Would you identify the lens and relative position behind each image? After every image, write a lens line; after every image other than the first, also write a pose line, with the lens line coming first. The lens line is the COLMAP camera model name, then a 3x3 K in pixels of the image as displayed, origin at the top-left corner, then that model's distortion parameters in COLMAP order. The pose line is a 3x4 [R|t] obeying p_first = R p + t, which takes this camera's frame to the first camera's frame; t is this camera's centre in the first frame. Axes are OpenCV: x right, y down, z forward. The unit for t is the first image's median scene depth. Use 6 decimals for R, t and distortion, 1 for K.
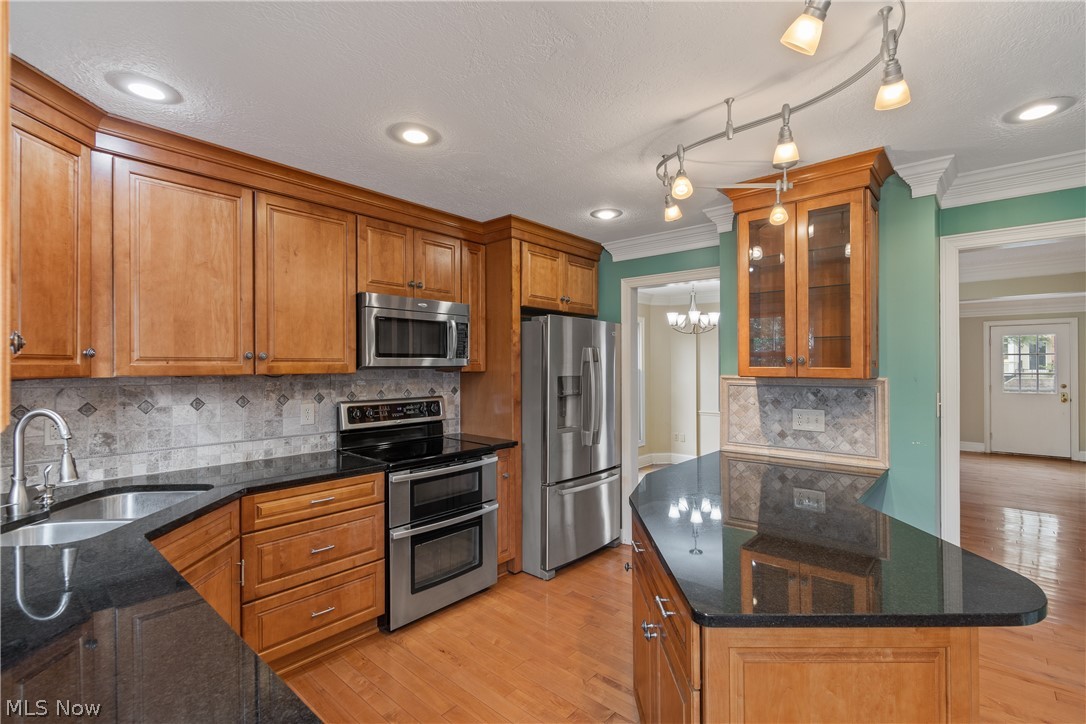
lens RADIAL K [[477.3, 0, 564.0], [0, 477.3, 367.4], [0, 0, 1]] dist [-0.013355, -0.000061]
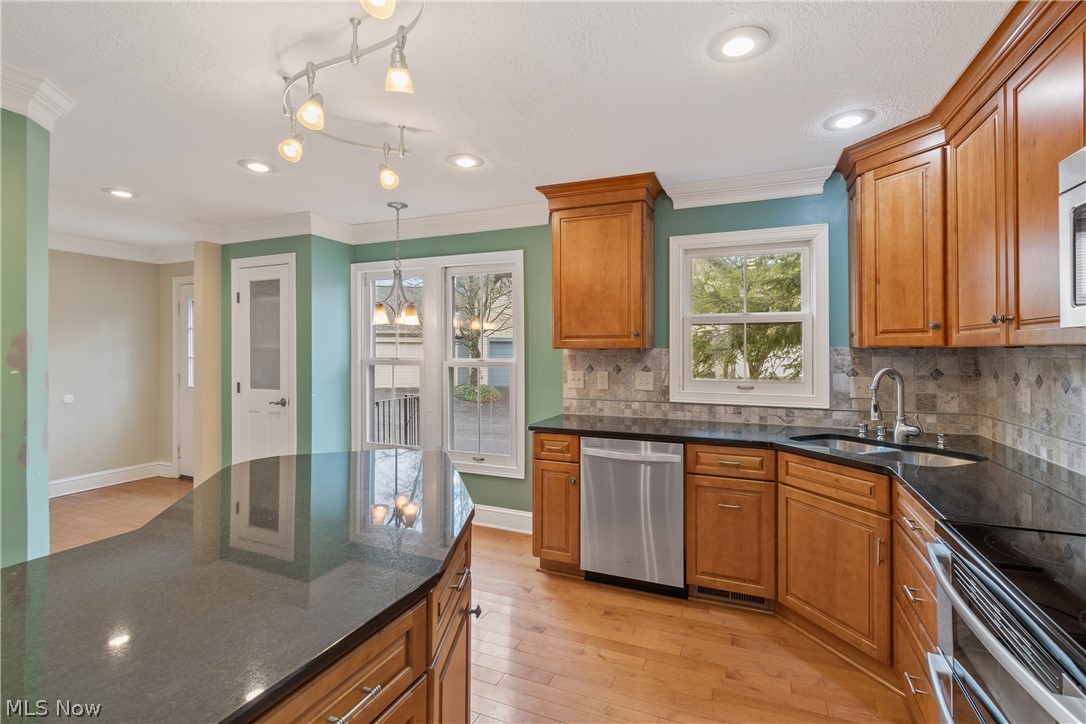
lens RADIAL K [[516.4, 0, 574.2], [0, 516.4, 347.2], [0, 0, 1]] dist [-0.003471, -0.000628]
pose [[-0.956507, -0.000486, -0.291710, 0.162521], [-0.000660, 1.000000, 0.000498, 0.016017], [0.291710, 0.000669, -0.956507, 1.396316]]
